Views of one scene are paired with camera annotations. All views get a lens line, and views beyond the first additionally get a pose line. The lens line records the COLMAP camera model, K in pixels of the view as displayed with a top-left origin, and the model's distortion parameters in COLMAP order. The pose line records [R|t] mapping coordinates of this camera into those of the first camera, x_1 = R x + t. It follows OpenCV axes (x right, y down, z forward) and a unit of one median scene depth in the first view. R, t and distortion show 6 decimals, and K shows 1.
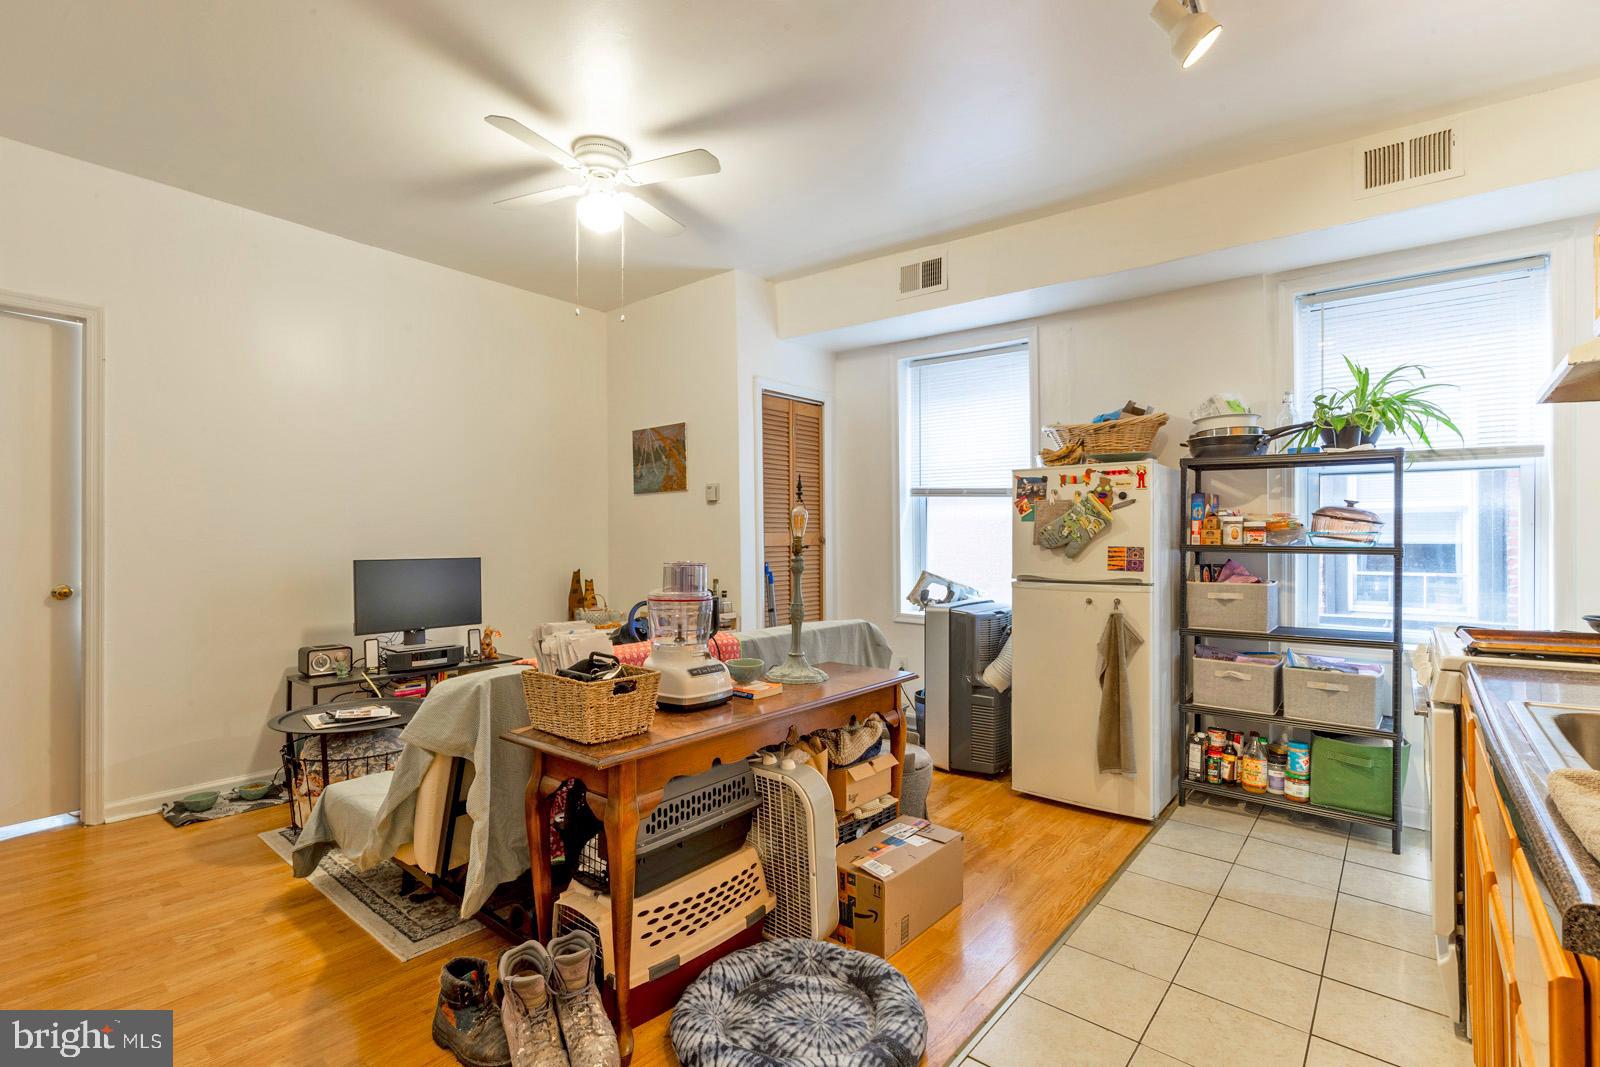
lens RADIAL K [[726.1, 0, 789.0], [0, 726.1, 528.8], [0, 0, 1]] dist [0.001468, 0.000000]
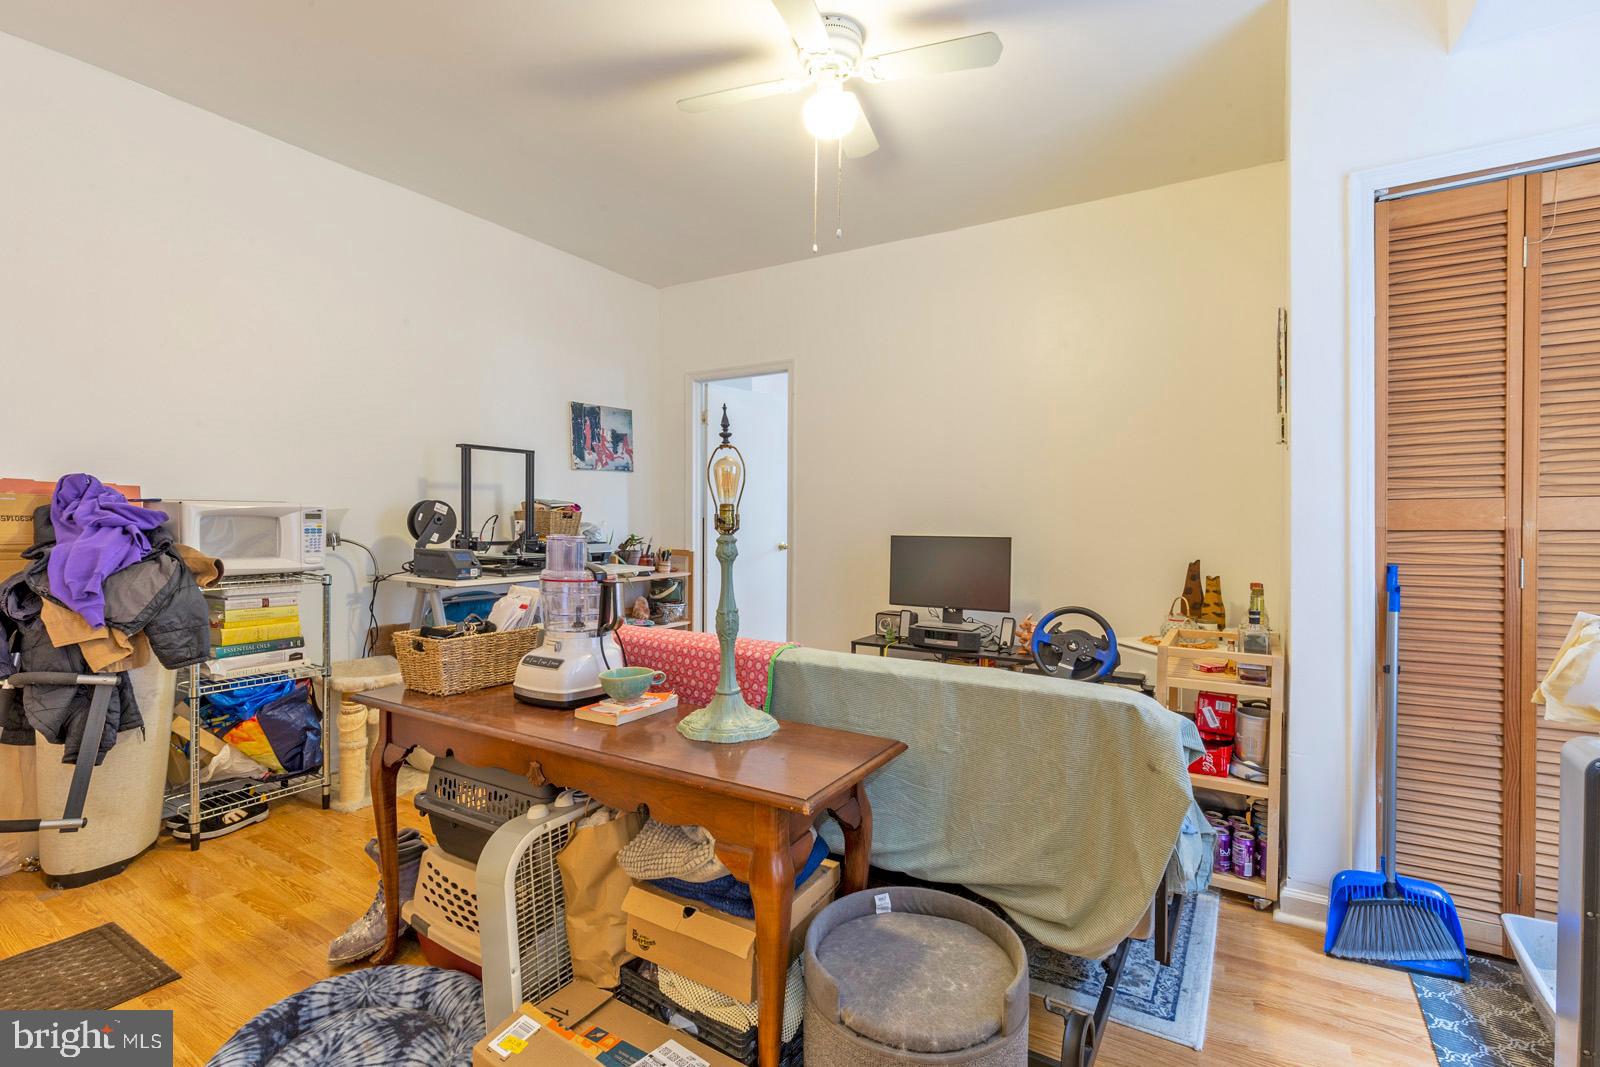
lens RADIAL K [[739.6, 0, 802.7], [0, 739.6, 540.6], [0, 0, 1]] dist [-0.000575, 0.000033]
pose [[0.160451, 0.029374, -0.986607, 0.508263], [0.007736, 0.999489, 0.031016, 0.017589], [0.987014, -0.012608, 0.160142, 0.752265]]
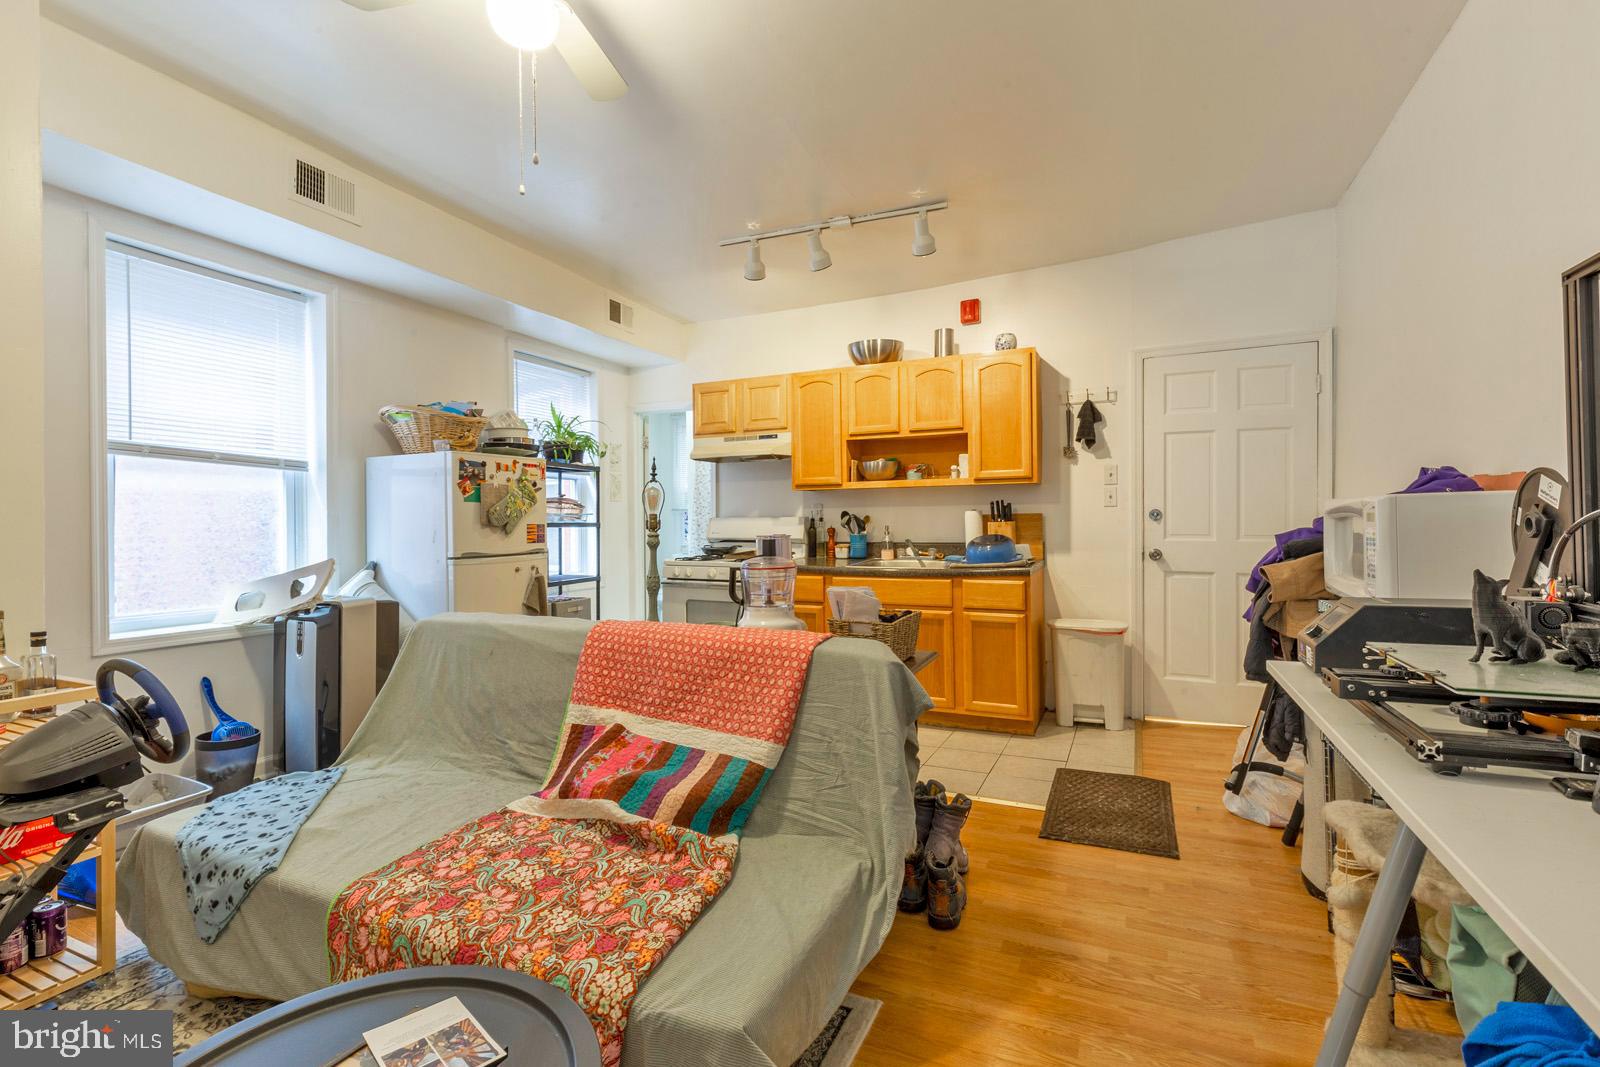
lens RADIAL K [[726.1, 0, 789.0], [0, 726.1, 528.8], [0, 0, 1]] dist [0.001468, 0.000000]
pose [[-0.256813, -0.012960, 0.966374, -0.846372], [-0.003921, 0.999916, 0.012368, 0.014500], [-0.966453, -0.000613, -0.256842, 0.846071]]
